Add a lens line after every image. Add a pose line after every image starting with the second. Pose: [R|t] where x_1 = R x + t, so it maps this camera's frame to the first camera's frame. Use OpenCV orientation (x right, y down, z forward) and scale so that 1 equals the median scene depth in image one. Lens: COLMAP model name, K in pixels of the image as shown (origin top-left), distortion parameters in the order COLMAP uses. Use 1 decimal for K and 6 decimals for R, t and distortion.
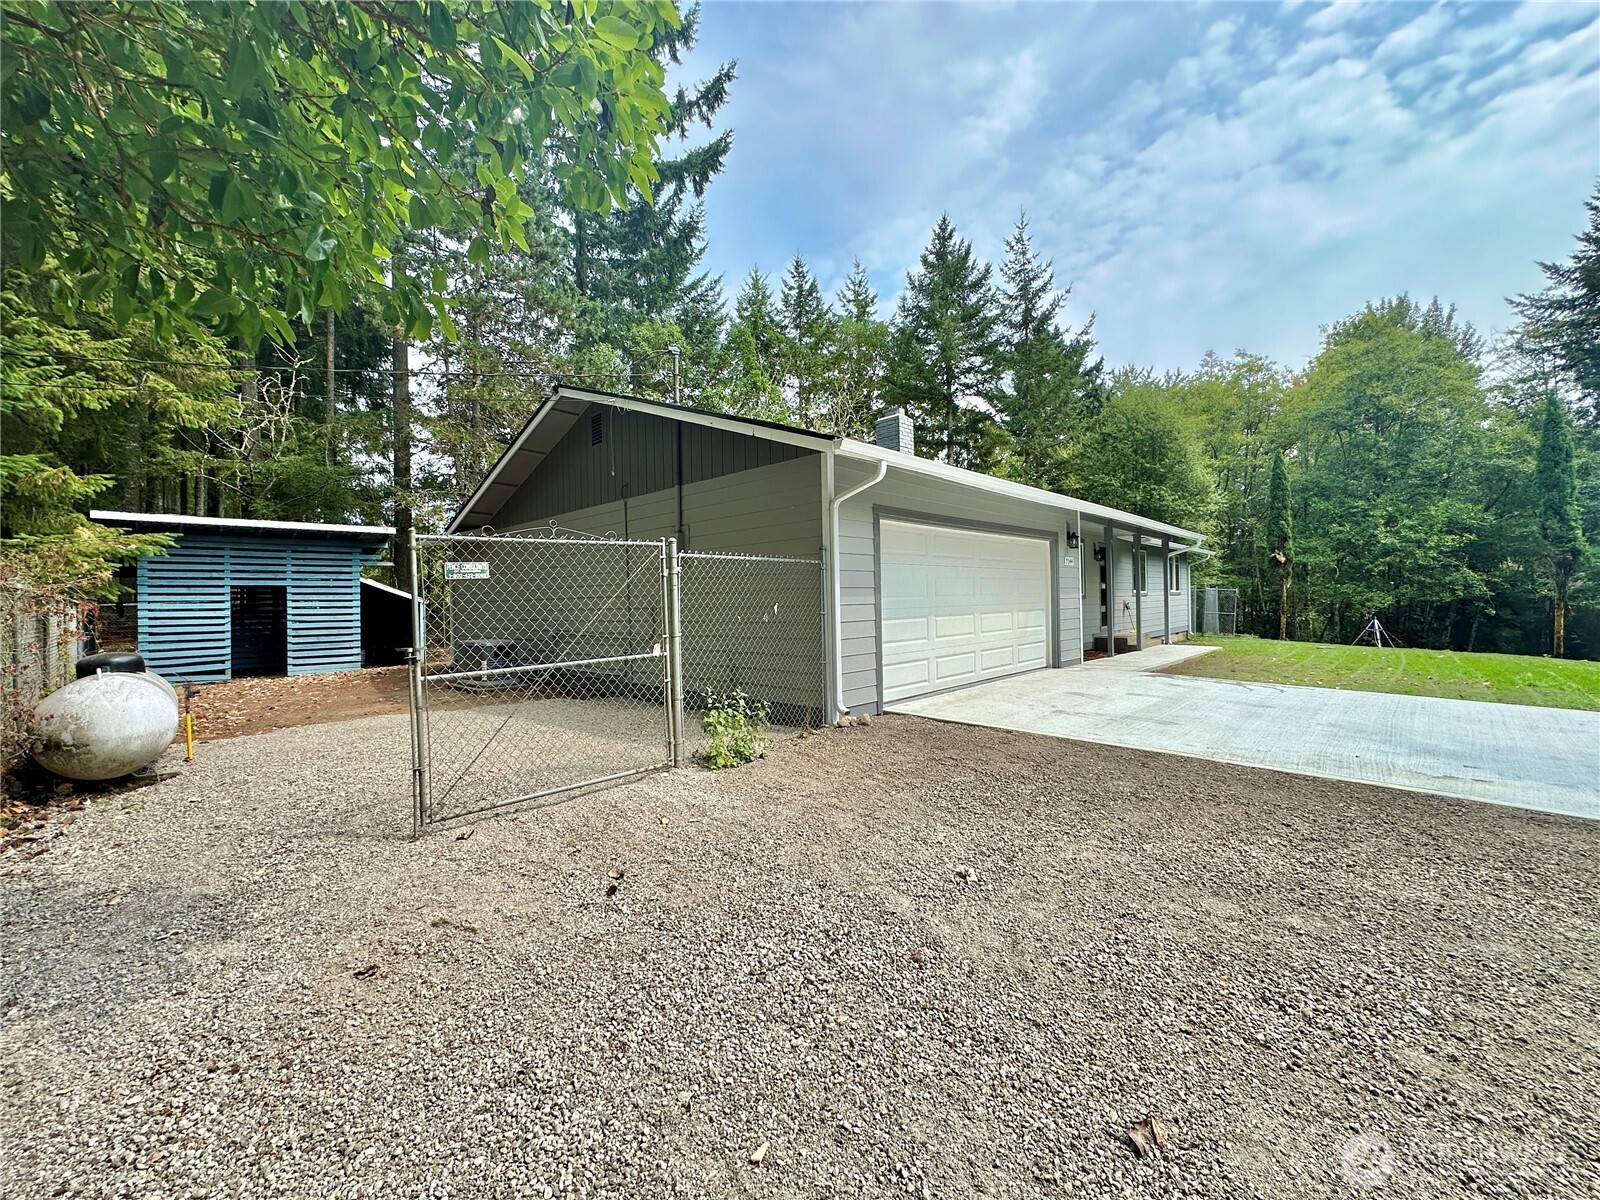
lens RADIAL K [[640.4, 0, 801.6], [0, 640.4, 602.8], [0, 0, 1]] dist [-0.002979, 0.000941]
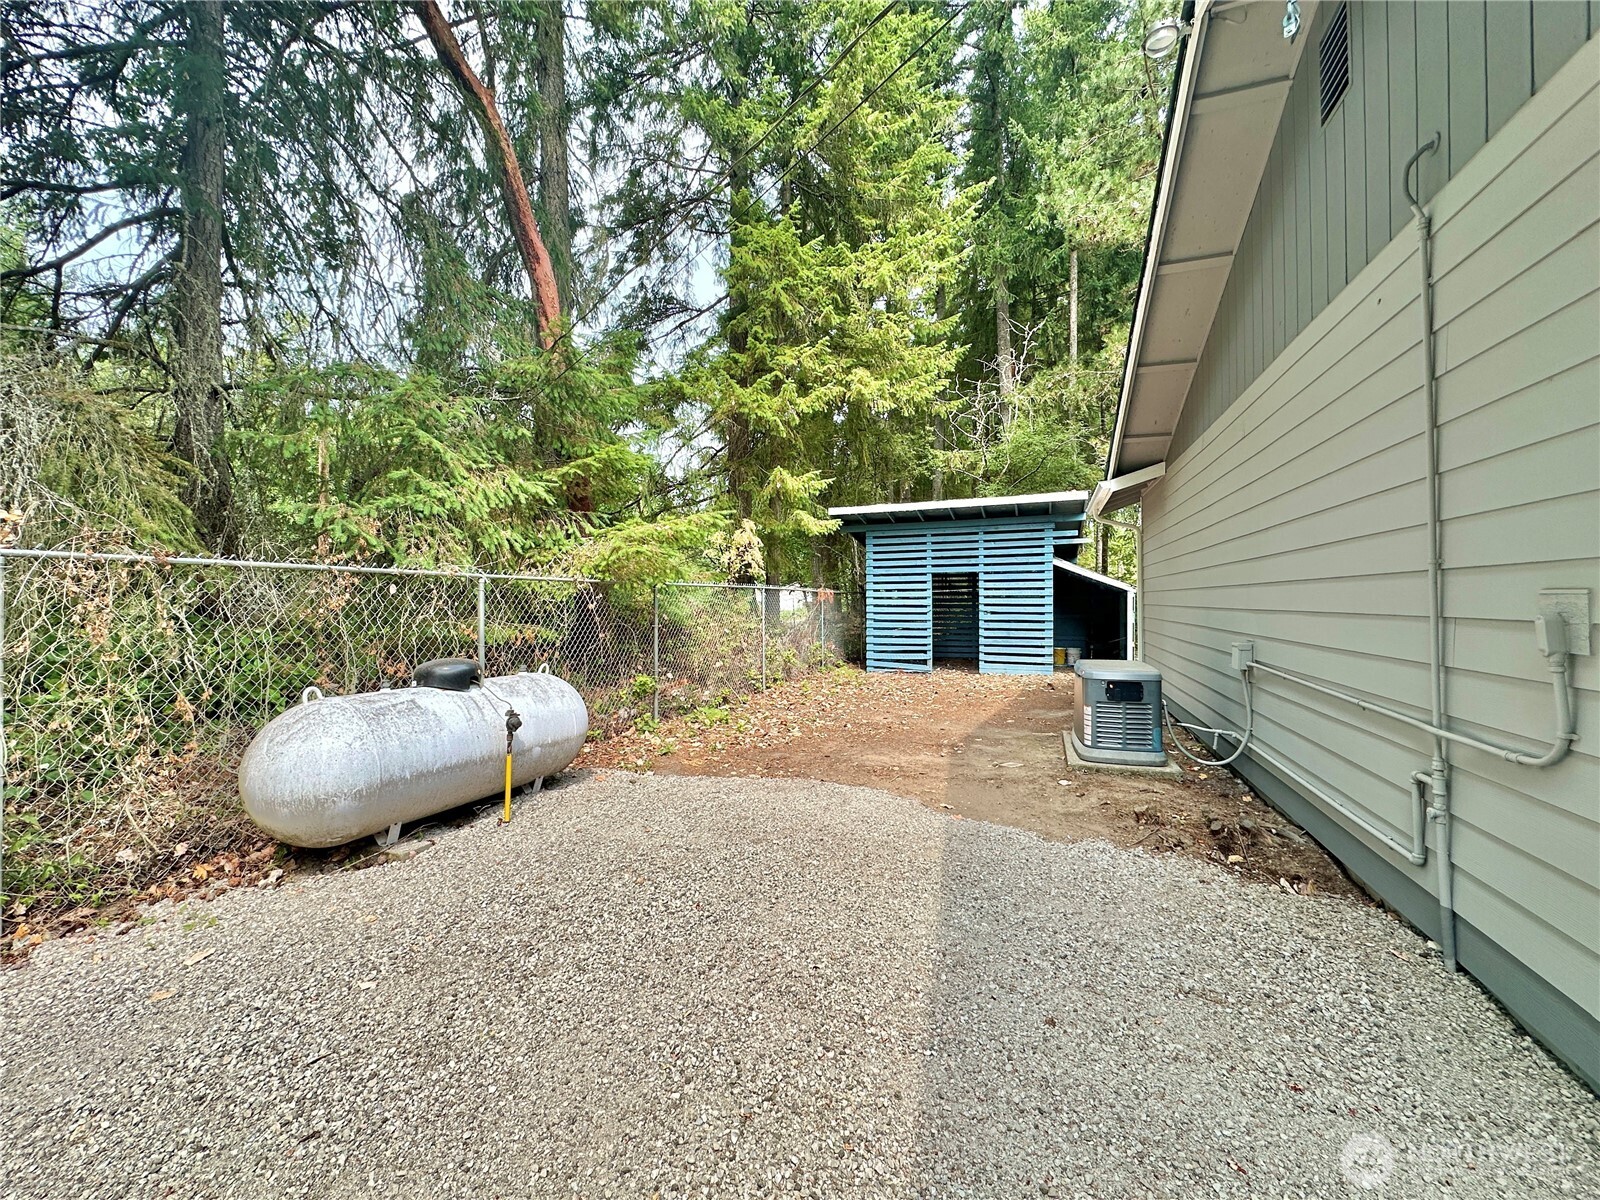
lens RADIAL K [[640.4, 0, 801.0], [0, 640.4, 597.8], [0, 0, 1]] dist [-0.002979, 0.000941]
pose [[0.581287, 0.012658, -0.813600, -0.223011], [-0.003344, 0.999908, 0.013167, -0.001865], [0.813692, -0.004933, 0.581276, 0.278894]]
